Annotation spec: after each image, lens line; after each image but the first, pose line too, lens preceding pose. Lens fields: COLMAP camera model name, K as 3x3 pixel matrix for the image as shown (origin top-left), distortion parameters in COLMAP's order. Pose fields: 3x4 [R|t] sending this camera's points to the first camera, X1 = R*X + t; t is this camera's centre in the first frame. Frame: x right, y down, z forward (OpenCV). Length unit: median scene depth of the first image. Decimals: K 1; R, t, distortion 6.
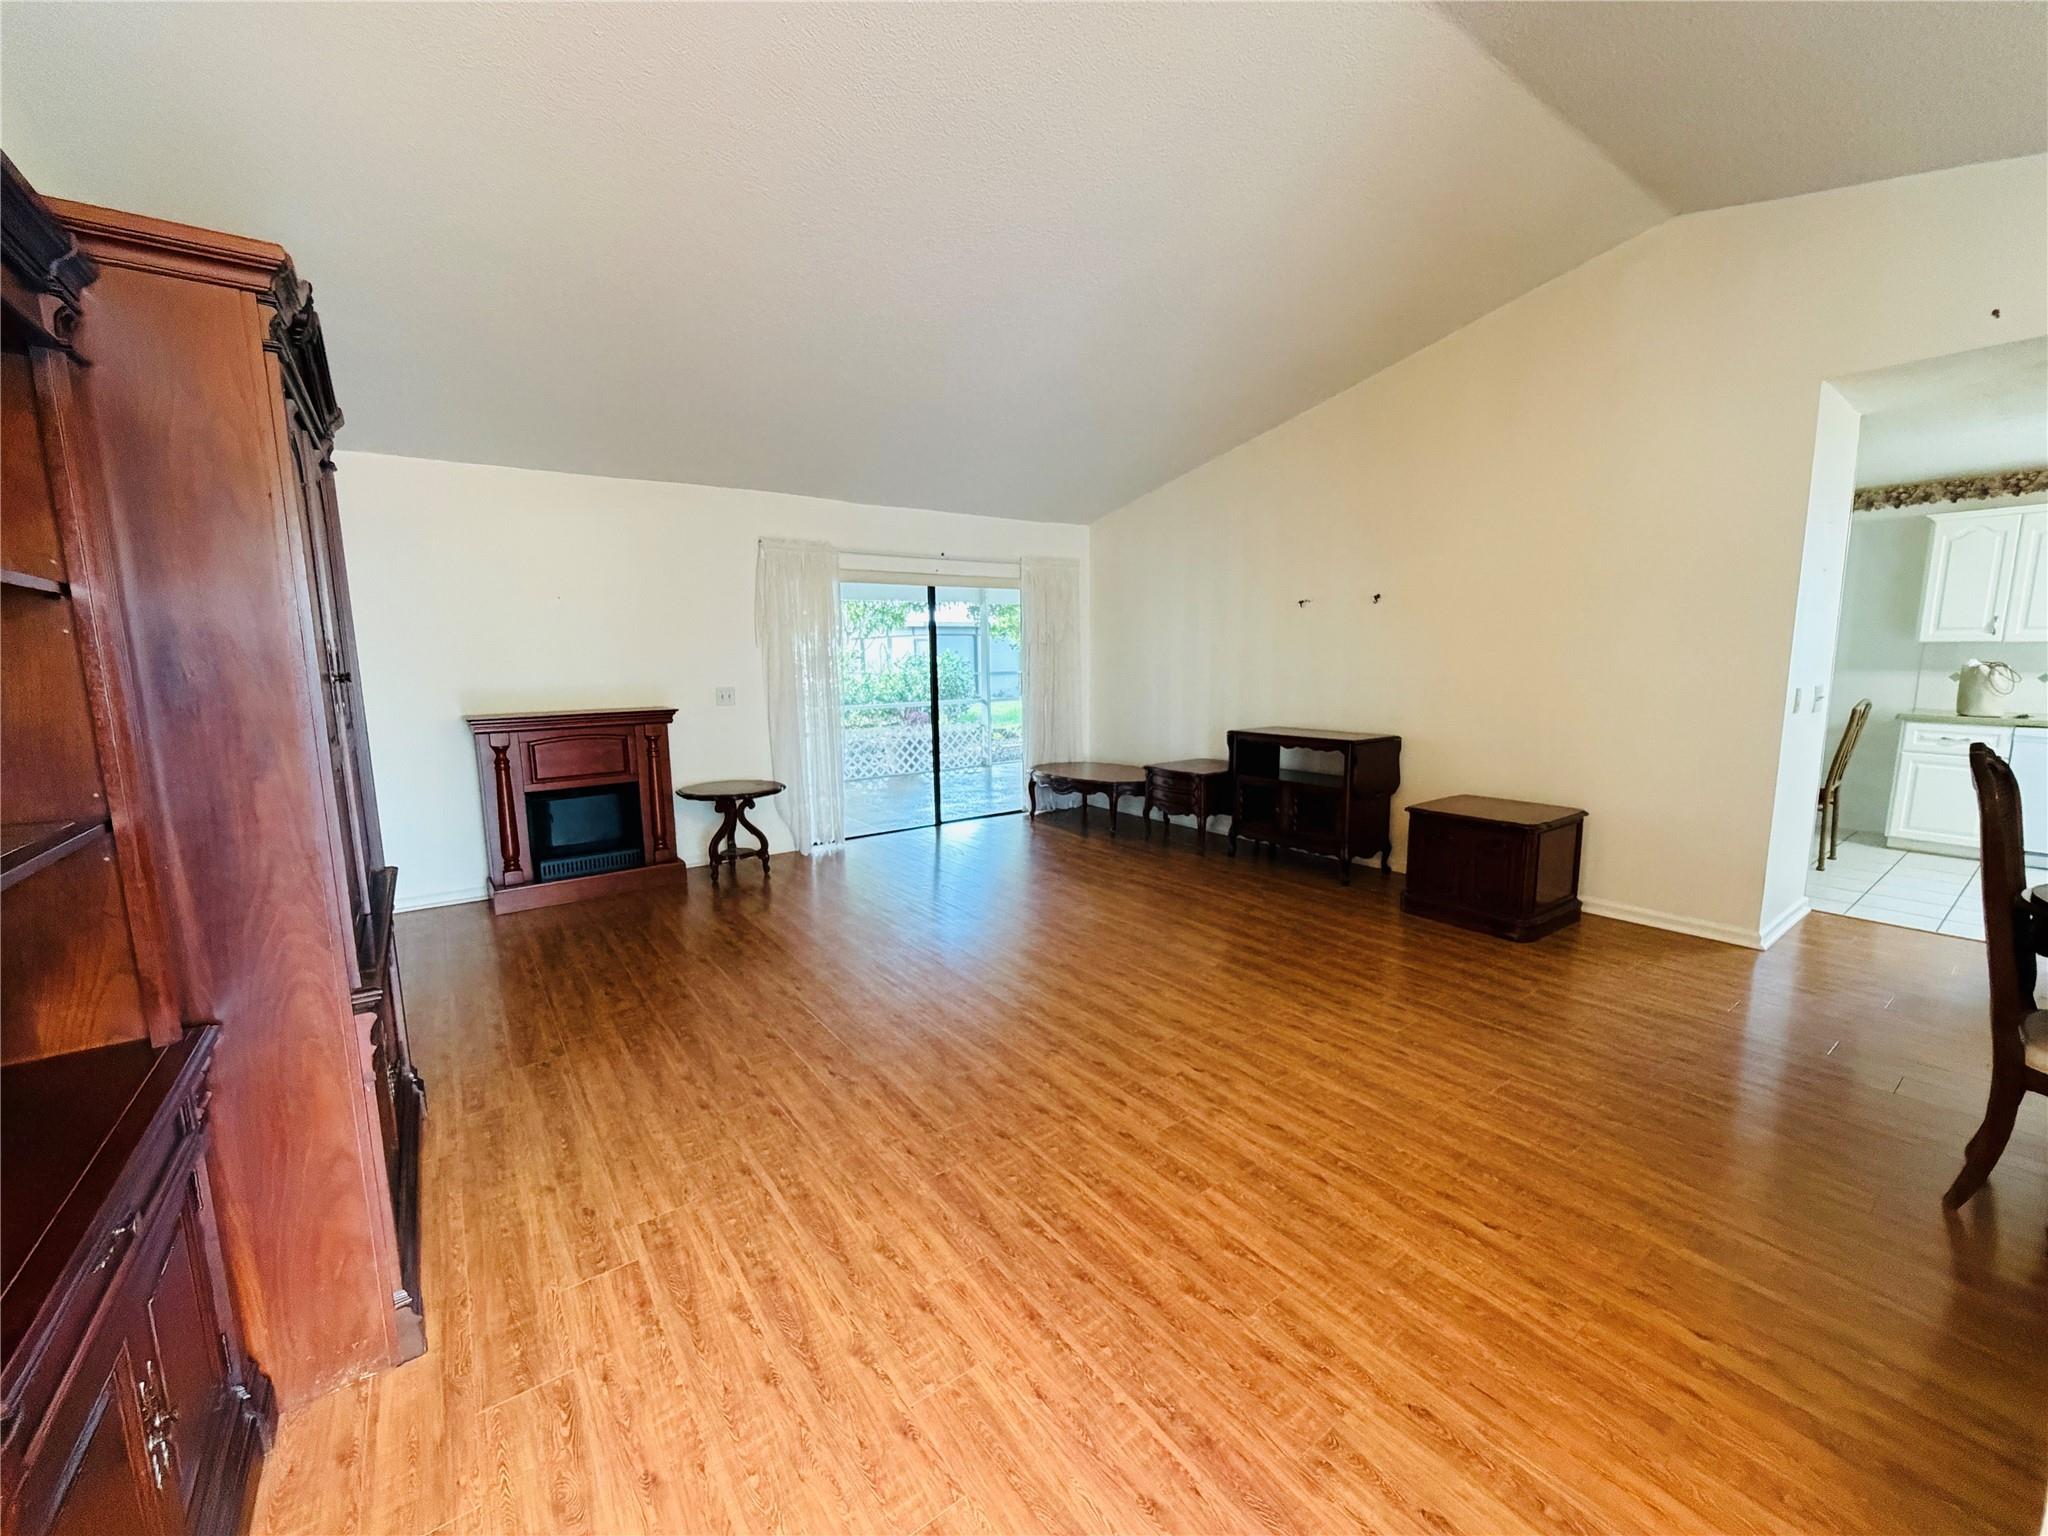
lens RADIAL K [[814.0, 0, 1028.3], [0, 814.0, 769.7], [0, 0, 1]] dist [0.000922, -0.000241]
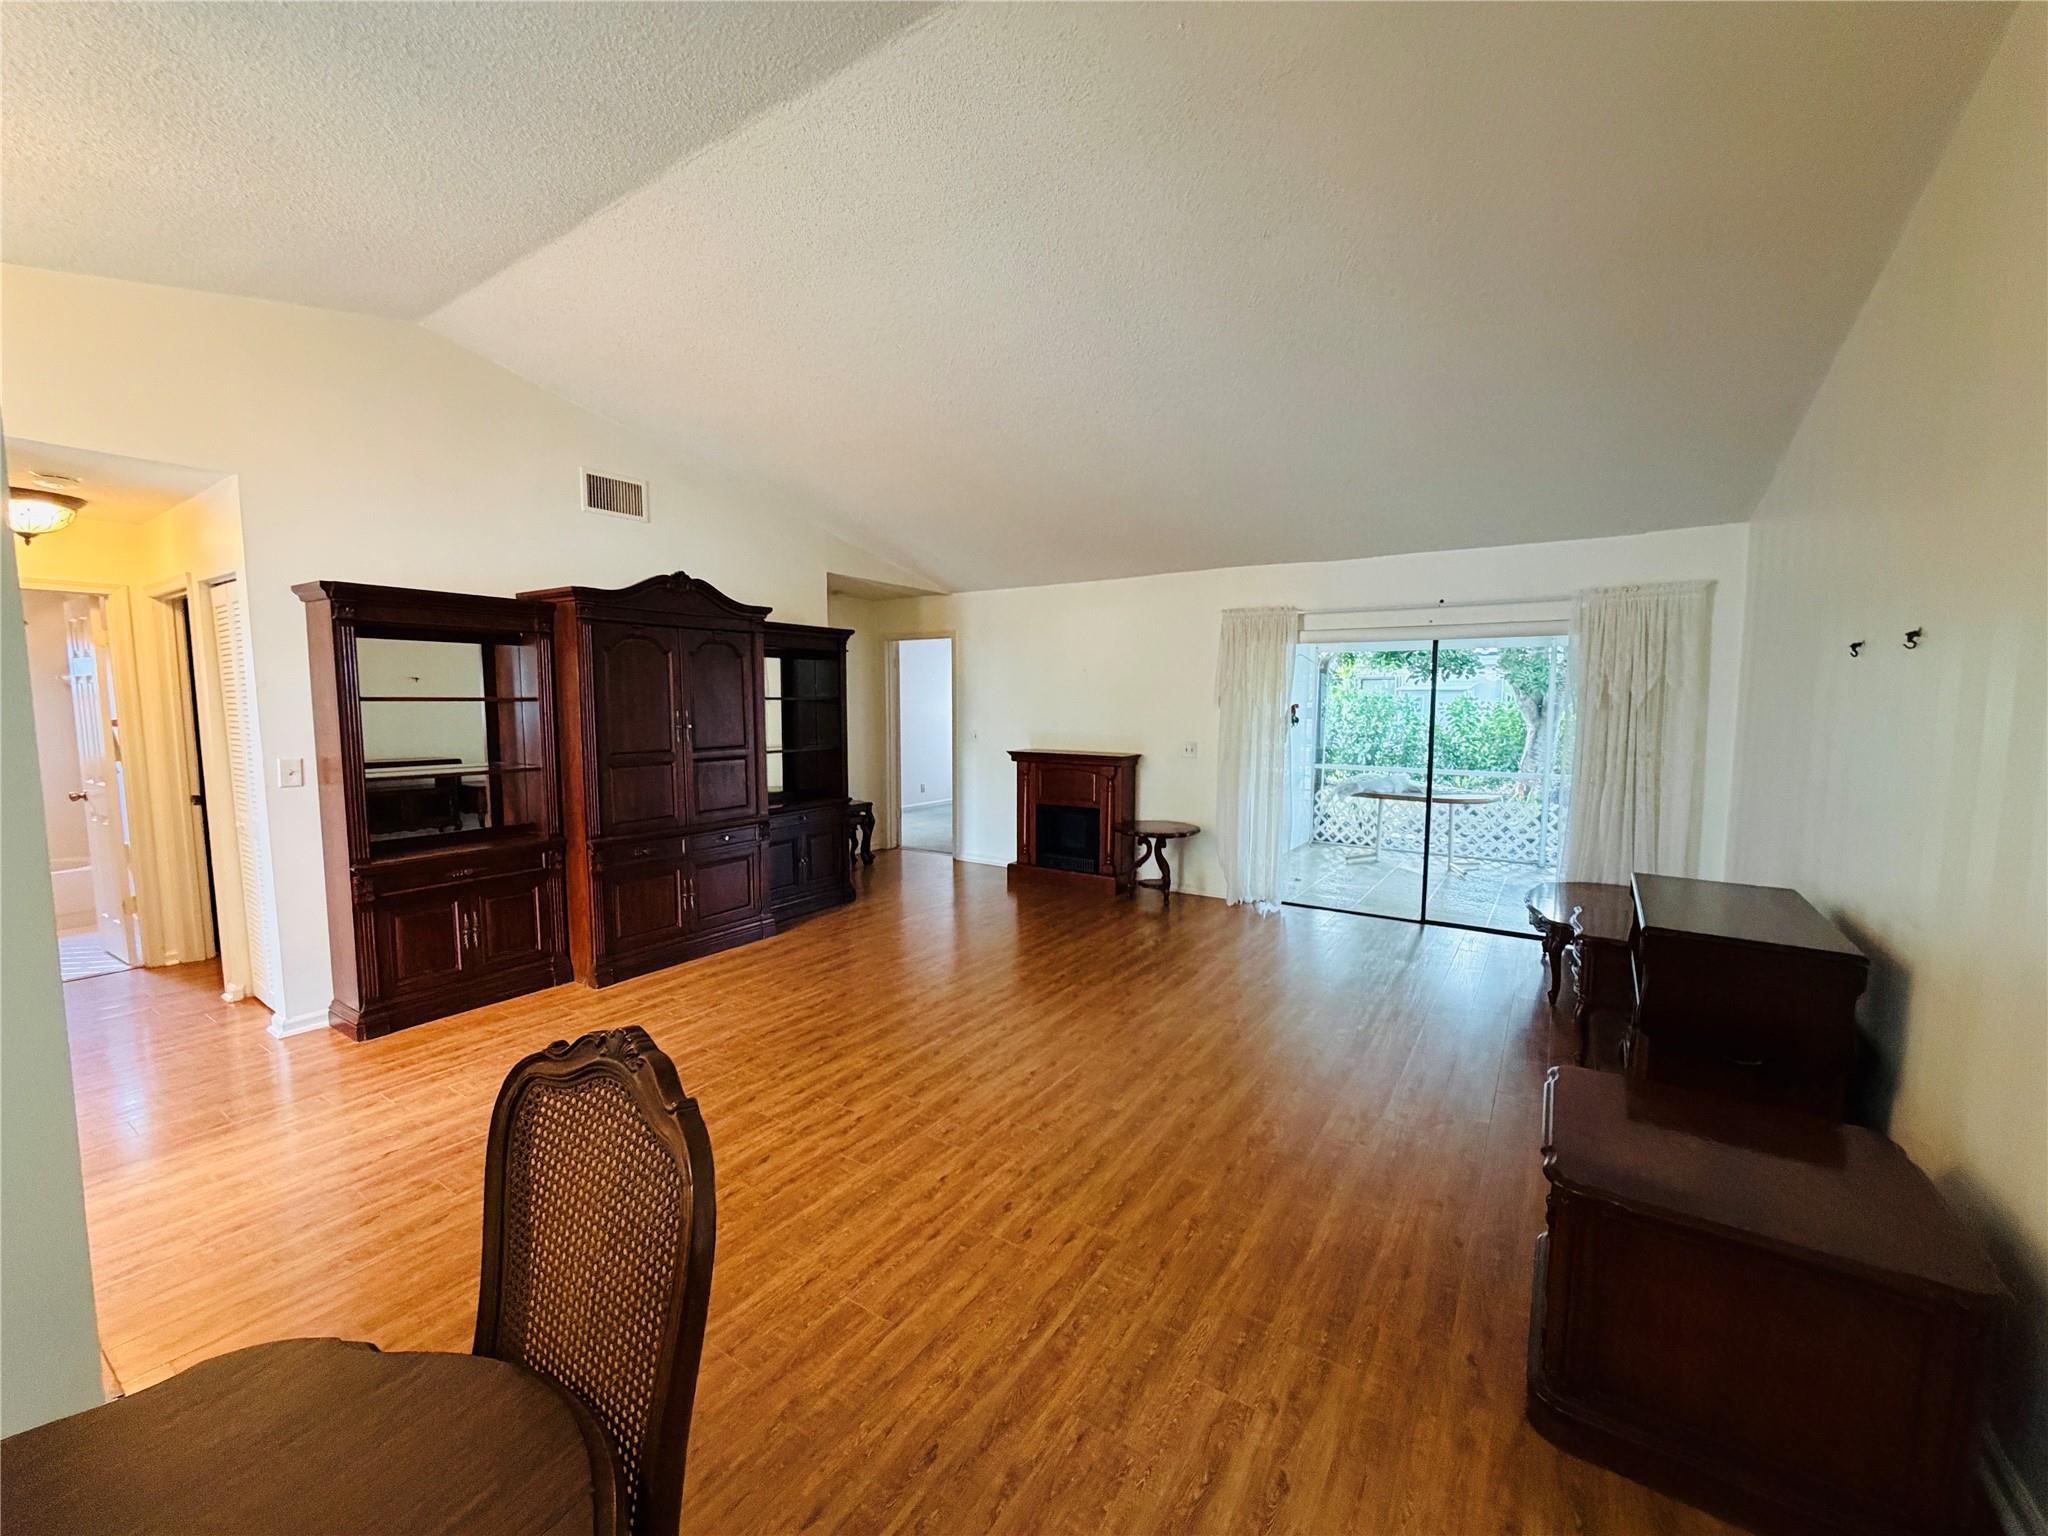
lens RADIAL K [[814.0, 0, 1033.3], [0, 814.0, 767.3], [0, 0, 1]] dist [0.000922, -0.000241]
pose [[0.350612, 0.096209, -0.931566, 1.195410], [-0.142300, 0.988632, 0.048545, -0.172196], [0.925647, 0.115541, 0.360317, 0.730635]]
